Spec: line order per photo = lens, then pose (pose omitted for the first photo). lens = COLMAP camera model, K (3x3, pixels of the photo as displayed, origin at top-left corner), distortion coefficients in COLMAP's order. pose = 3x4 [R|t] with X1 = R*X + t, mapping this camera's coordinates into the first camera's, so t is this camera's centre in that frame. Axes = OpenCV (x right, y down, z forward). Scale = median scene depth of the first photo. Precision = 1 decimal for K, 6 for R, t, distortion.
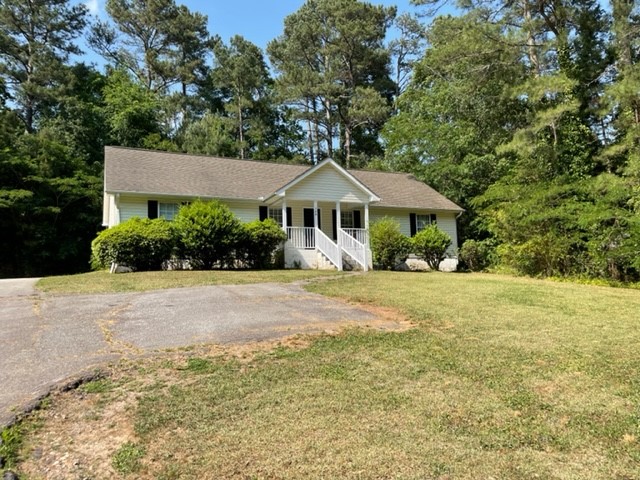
lens RADIAL K [[479.5, 0, 317.5], [0, 479.5, 238.1], [0, 0, 1]] dist [0.056822, -0.056191]
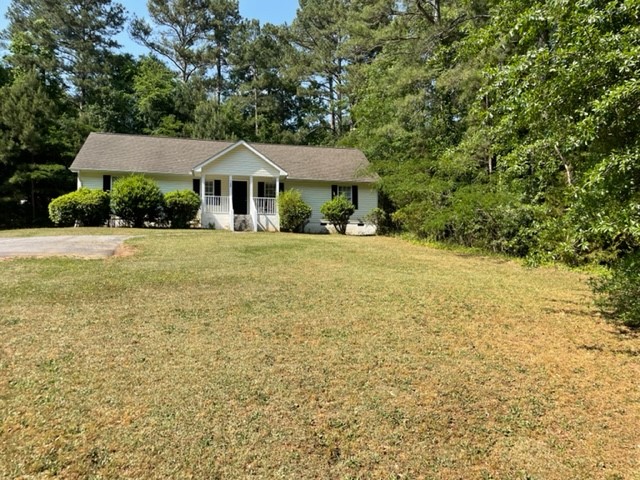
lens RADIAL K [[479.5, 0, 324.5], [0, 479.5, 240.6], [0, 0, 1]] dist [0.056822, -0.056191]
pose [[0.980688, 0.025534, -0.193906, 0.332470], [-0.011326, 0.997192, 0.074031, -0.002260], [0.195251, -0.070405, 0.978223, -0.129534]]
